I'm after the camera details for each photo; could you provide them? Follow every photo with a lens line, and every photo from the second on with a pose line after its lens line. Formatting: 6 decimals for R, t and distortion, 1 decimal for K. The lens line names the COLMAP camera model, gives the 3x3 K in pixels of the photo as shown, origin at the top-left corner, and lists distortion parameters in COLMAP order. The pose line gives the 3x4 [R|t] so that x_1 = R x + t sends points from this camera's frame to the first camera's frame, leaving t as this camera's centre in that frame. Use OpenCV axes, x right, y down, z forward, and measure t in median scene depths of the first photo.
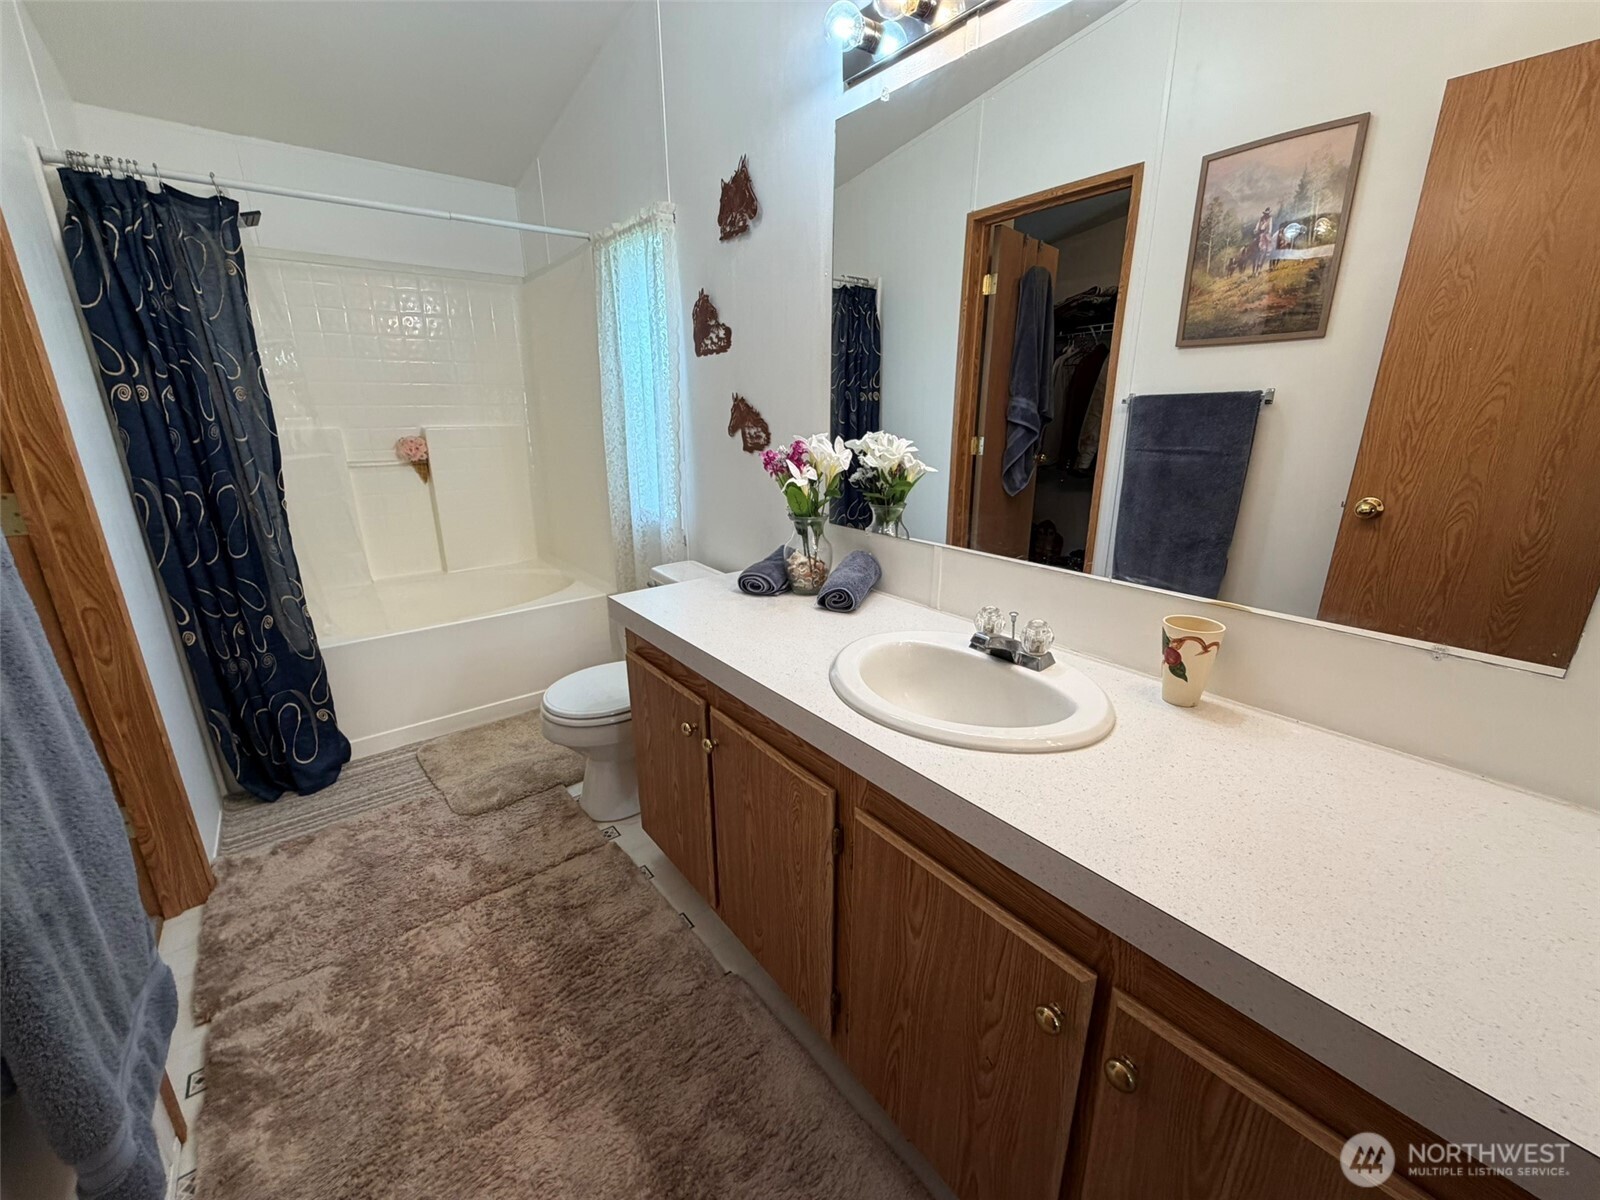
lens RADIAL K [[634.6, 0, 794.8], [0, 634.6, 597.1], [0, 0, 1]] dist [-0.001796, -0.000509]
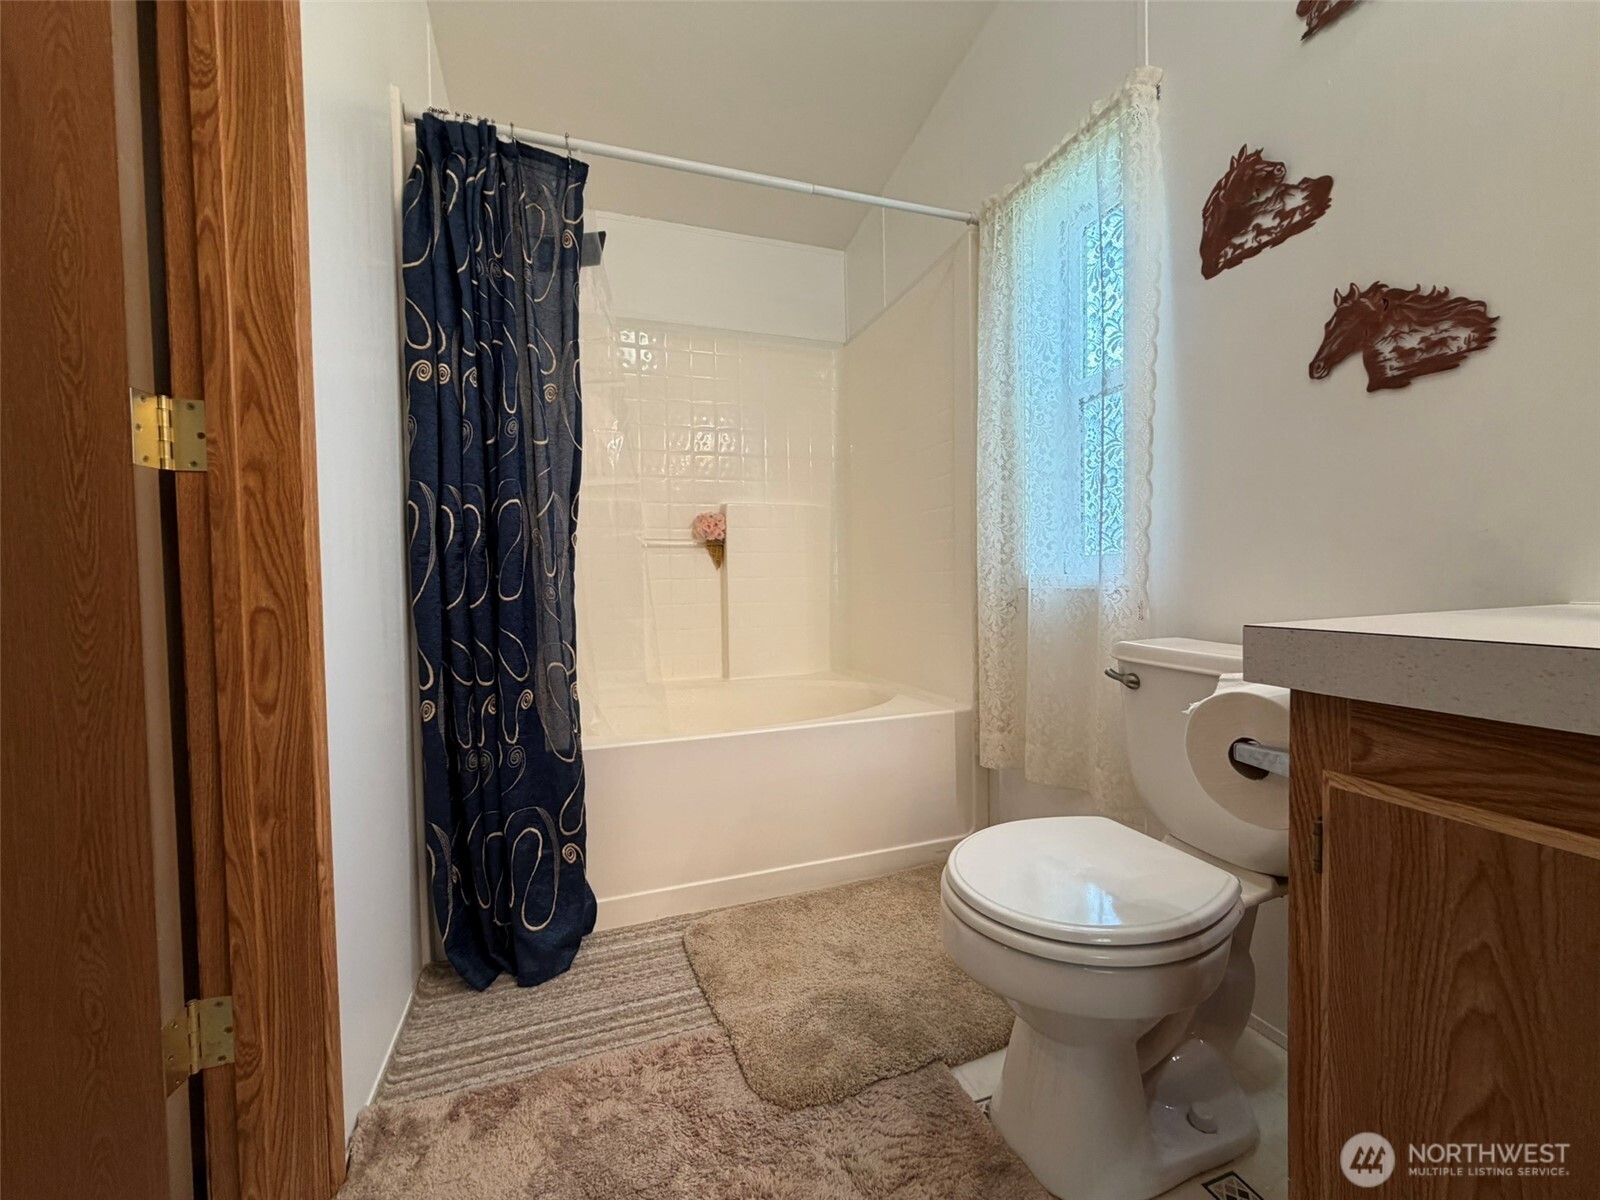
lens RADIAL K [[634.6, 0, 794.8], [0, 634.6, 597.1], [0, 0, 1]] dist [-0.001796, -0.000509]
pose [[0.944085, -0.003818, -0.329681, -0.337917], [-0.080227, 0.967218, -0.240941, 0.076310], [0.319794, 0.253918, 0.912829, 0.448228]]
